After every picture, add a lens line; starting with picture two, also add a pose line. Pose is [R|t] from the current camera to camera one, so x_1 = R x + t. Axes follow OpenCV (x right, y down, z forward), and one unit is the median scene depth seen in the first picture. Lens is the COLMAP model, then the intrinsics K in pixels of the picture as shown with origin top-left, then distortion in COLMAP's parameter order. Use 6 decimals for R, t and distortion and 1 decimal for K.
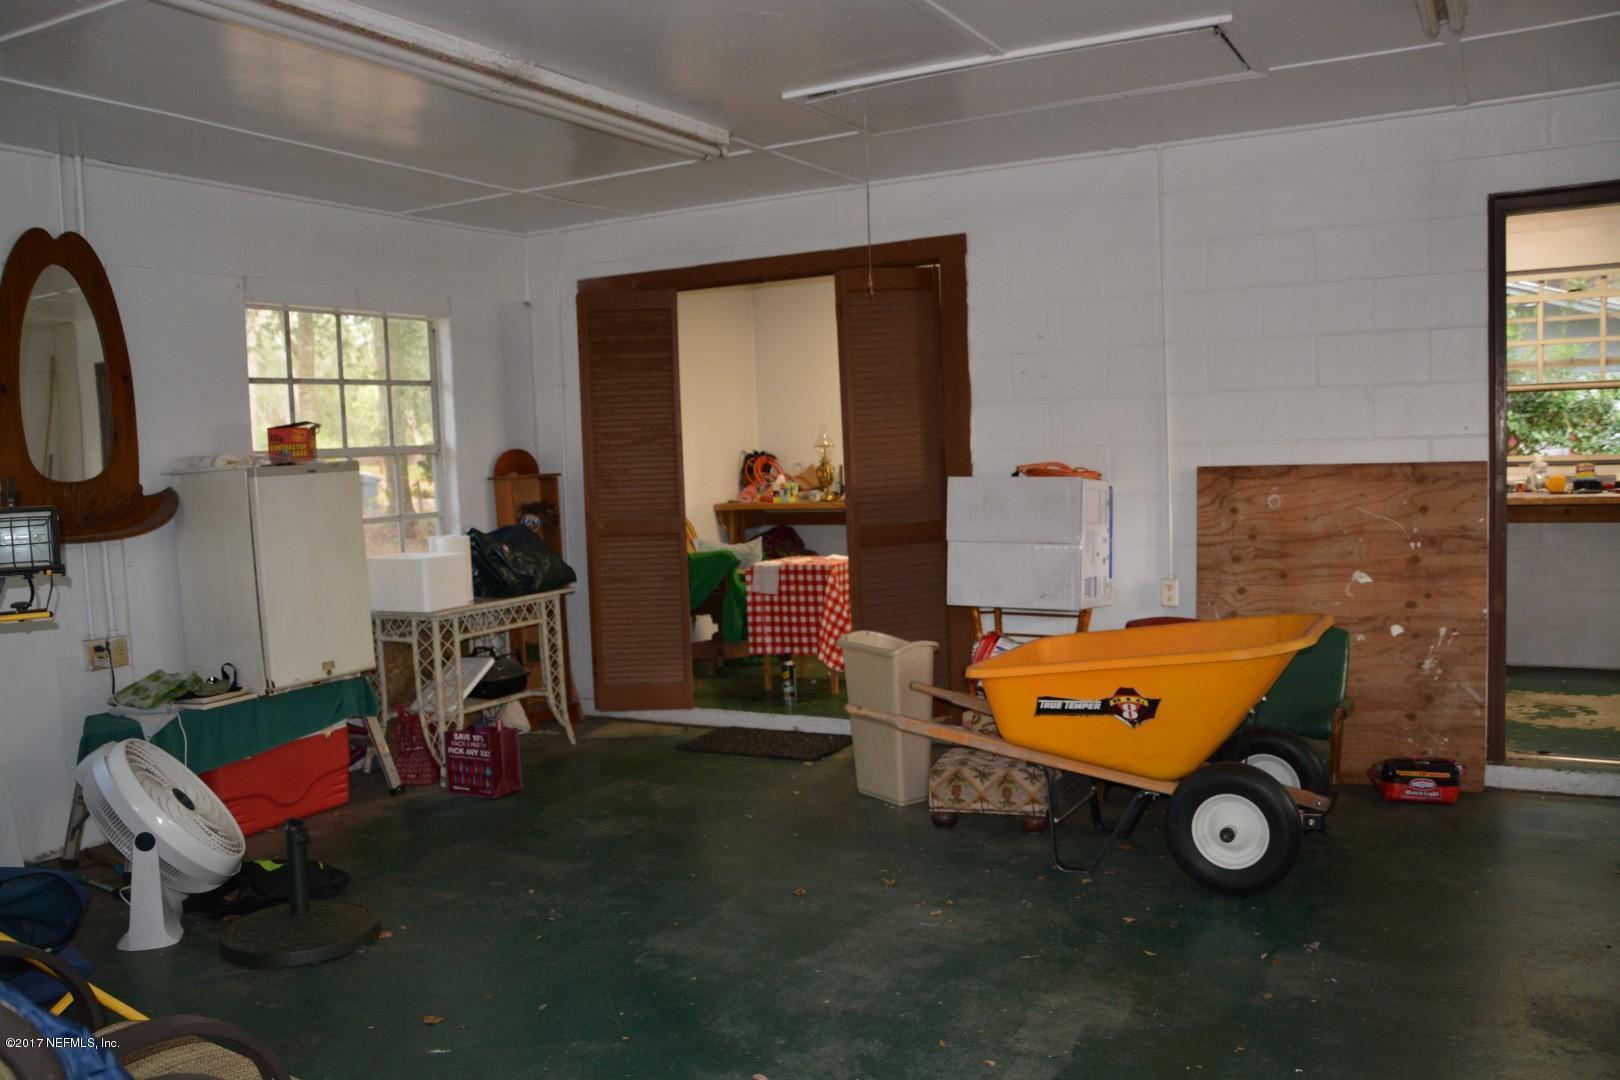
lens RADIAL K [[1310.5, 0, 803.1], [0, 1310.5, 539.5], [0, 0, 1]] dist [-0.147274, 0.140457]
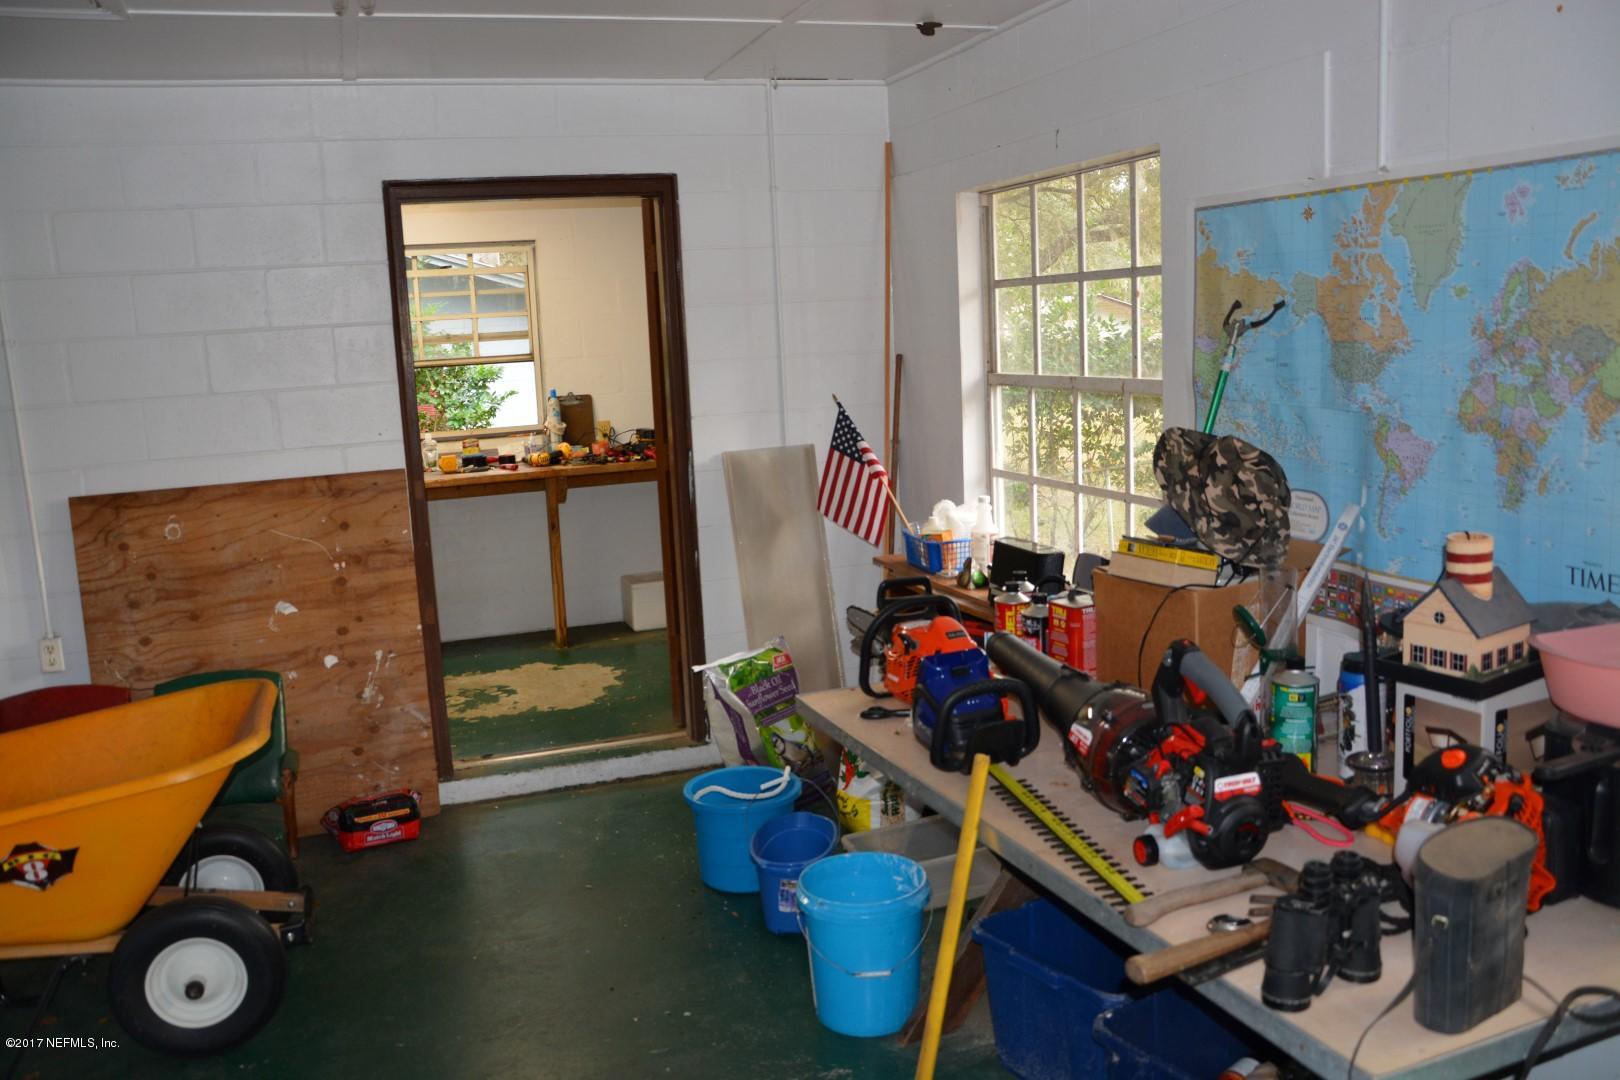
lens RADIAL K [[1310.5, 0, 803.1], [0, 1310.5, 539.5], [0, 0, 1]] dist [-0.147274, 0.140457]
pose [[0.663802, -0.118597, 0.738445, 0.024172], [0.079963, 0.992942, 0.087590, -0.067536], [-0.743621, 0.000905, 0.668600, 0.141627]]
